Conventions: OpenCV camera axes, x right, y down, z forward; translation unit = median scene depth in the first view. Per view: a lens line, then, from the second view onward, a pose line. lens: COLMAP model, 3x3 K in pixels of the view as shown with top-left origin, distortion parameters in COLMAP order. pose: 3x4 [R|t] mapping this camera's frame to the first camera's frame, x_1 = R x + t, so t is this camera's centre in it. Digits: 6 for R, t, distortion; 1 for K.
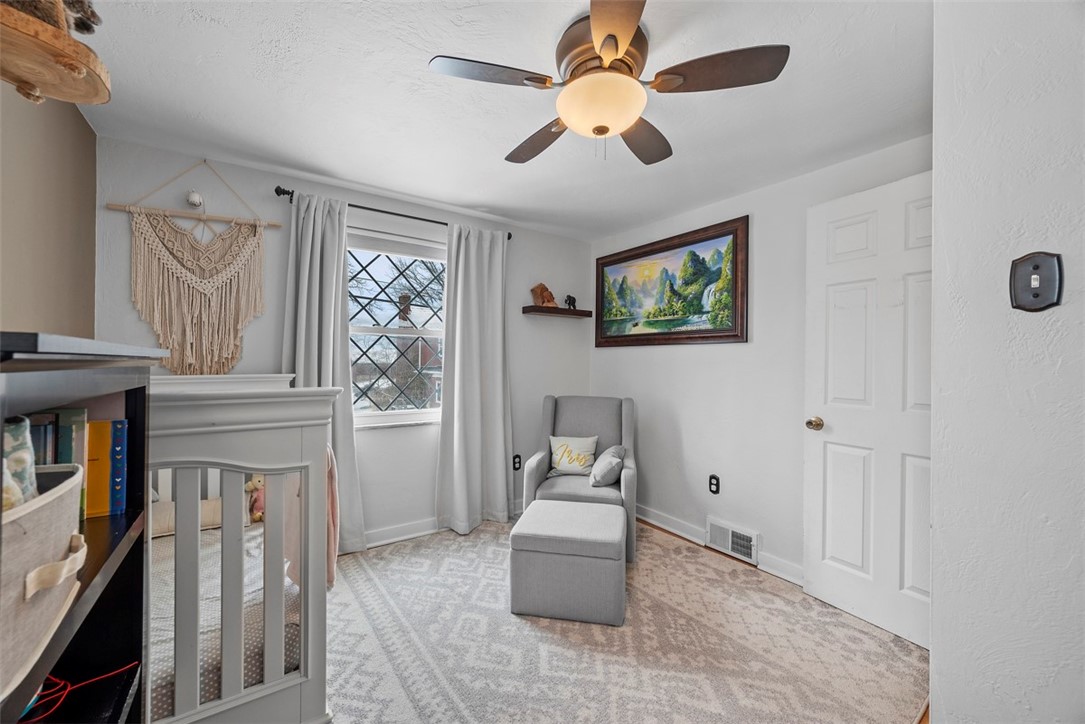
lens RADIAL K [[427.8, 0, 543.6], [0, 427.8, 365.7], [0, 0, 1]] dist [-0.001042, 0.000165]
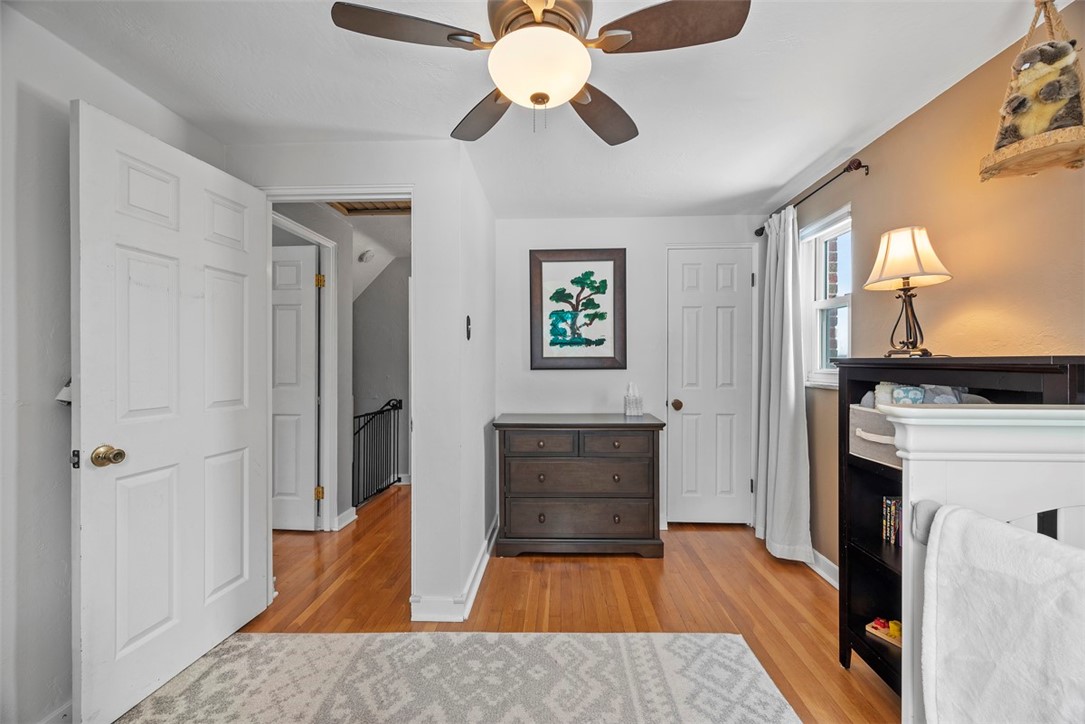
lens RADIAL K [[427.8, 0, 543.6], [0, 427.8, 365.7], [0, 0, 1]] dist [-0.001042, 0.000165]
pose [[-0.803637, -0.013175, 0.594974, -0.314148], [-0.006601, 0.999891, 0.013225, -0.012469], [-0.595084, 0.006701, -0.803636, 1.338977]]
